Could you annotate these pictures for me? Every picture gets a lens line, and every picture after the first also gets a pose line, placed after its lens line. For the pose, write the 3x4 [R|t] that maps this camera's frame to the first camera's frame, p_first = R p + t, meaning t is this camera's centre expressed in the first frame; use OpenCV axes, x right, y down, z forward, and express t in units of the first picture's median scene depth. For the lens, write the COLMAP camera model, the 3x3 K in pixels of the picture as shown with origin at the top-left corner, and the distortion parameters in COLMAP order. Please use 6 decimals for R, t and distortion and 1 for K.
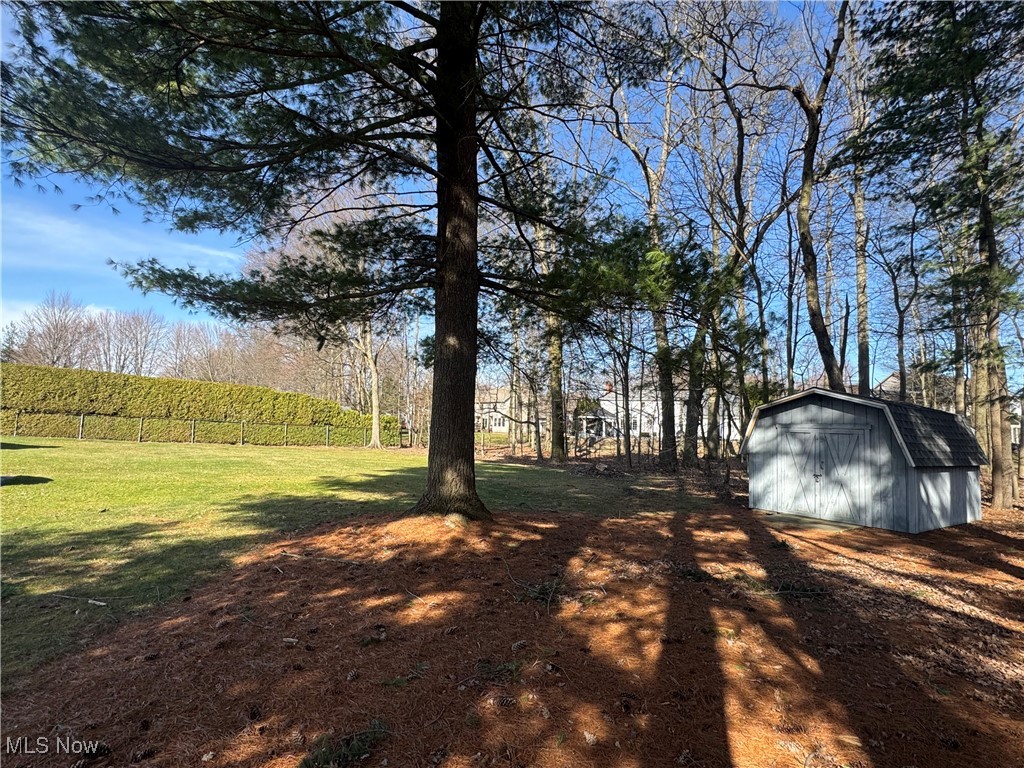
lens RADIAL K [[507.6, 0, 513.3], [0, 507.6, 385.8], [0, 0, 1]] dist [0.000070, -0.000143]
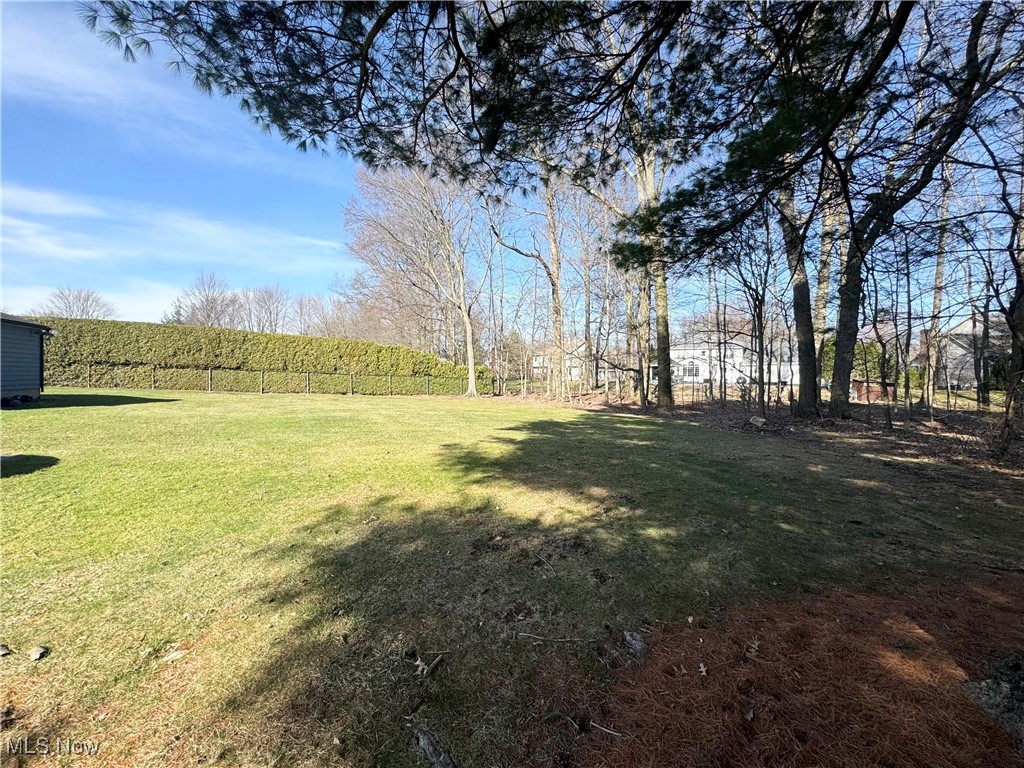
lens RADIAL K [[407.7, 0, 511.5], [0, 407.7, 381.7], [0, 0, 1]] dist [-0.001427, -0.000087]
pose [[0.991821, -0.012095, -0.127060, -0.099015], [0.024045, 0.995381, 0.092941, 0.018063], [0.125349, -0.095236, 0.987531, 0.213070]]
